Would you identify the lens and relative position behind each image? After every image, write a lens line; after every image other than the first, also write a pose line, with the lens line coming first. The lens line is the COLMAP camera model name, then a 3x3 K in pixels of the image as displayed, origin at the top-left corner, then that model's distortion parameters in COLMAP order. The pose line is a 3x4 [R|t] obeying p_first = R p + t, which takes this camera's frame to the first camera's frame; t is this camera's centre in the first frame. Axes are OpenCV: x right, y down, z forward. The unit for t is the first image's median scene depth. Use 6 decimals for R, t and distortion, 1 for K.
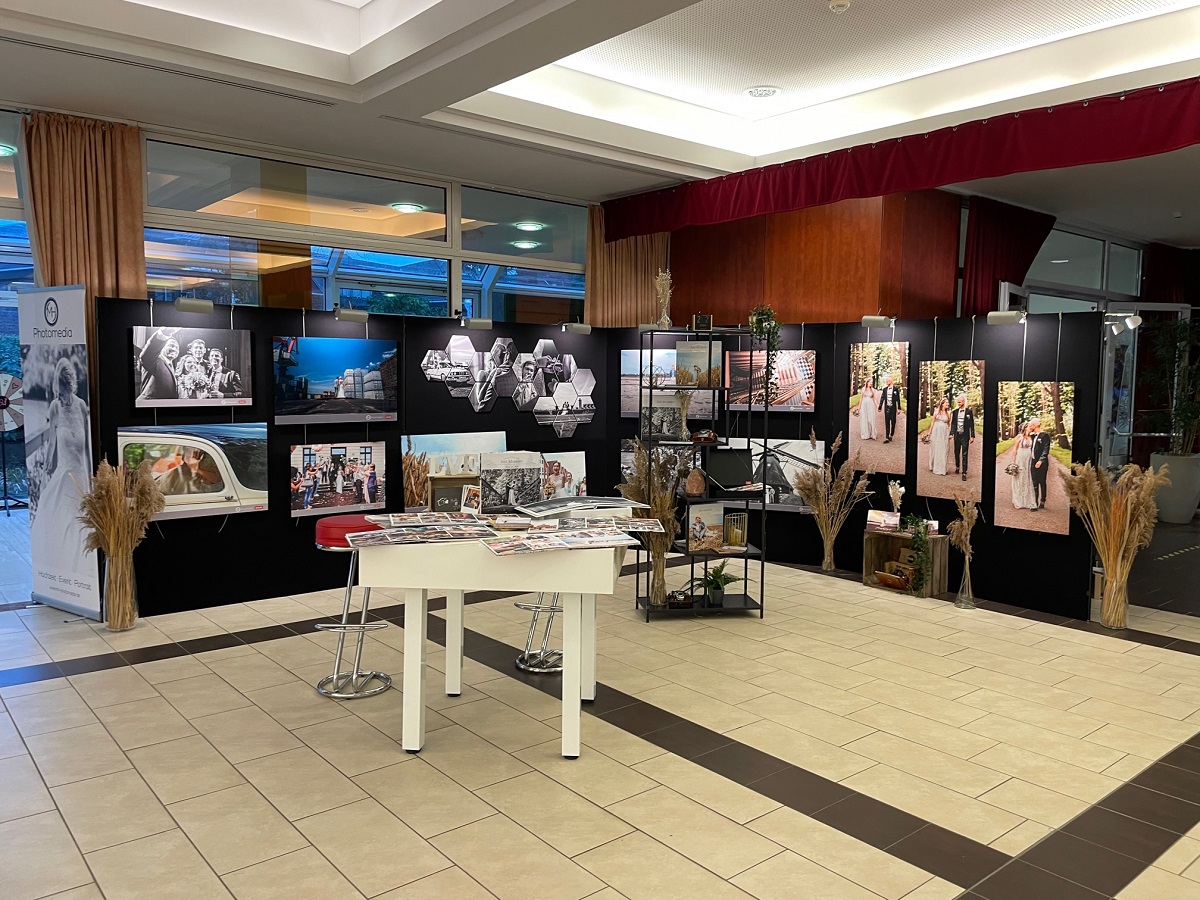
lens RADIAL K [[954.0, 0, 598.2], [0, 954.0, 429.1], [0, 0, 1]] dist [0.099239, -0.156456]
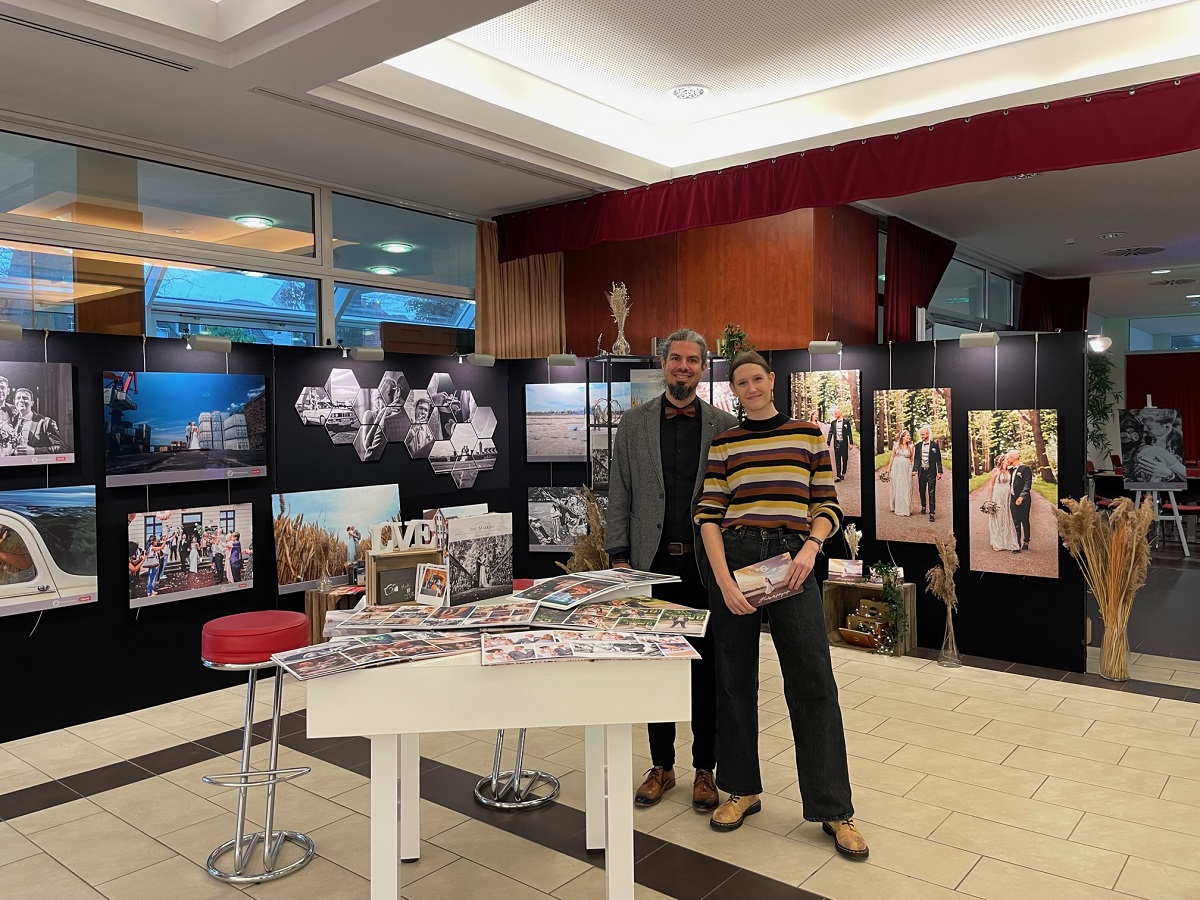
lens RADIAL K [[954.0, 0, 598.2], [0, 954.0, 429.1], [0, 0, 1]] dist [0.099239, -0.156456]
pose [[0.981590, -0.024590, 0.189412, -0.094940], [0.032700, 0.998672, -0.039812, -0.007054], [-0.188182, 0.045273, 0.981090, 0.170449]]
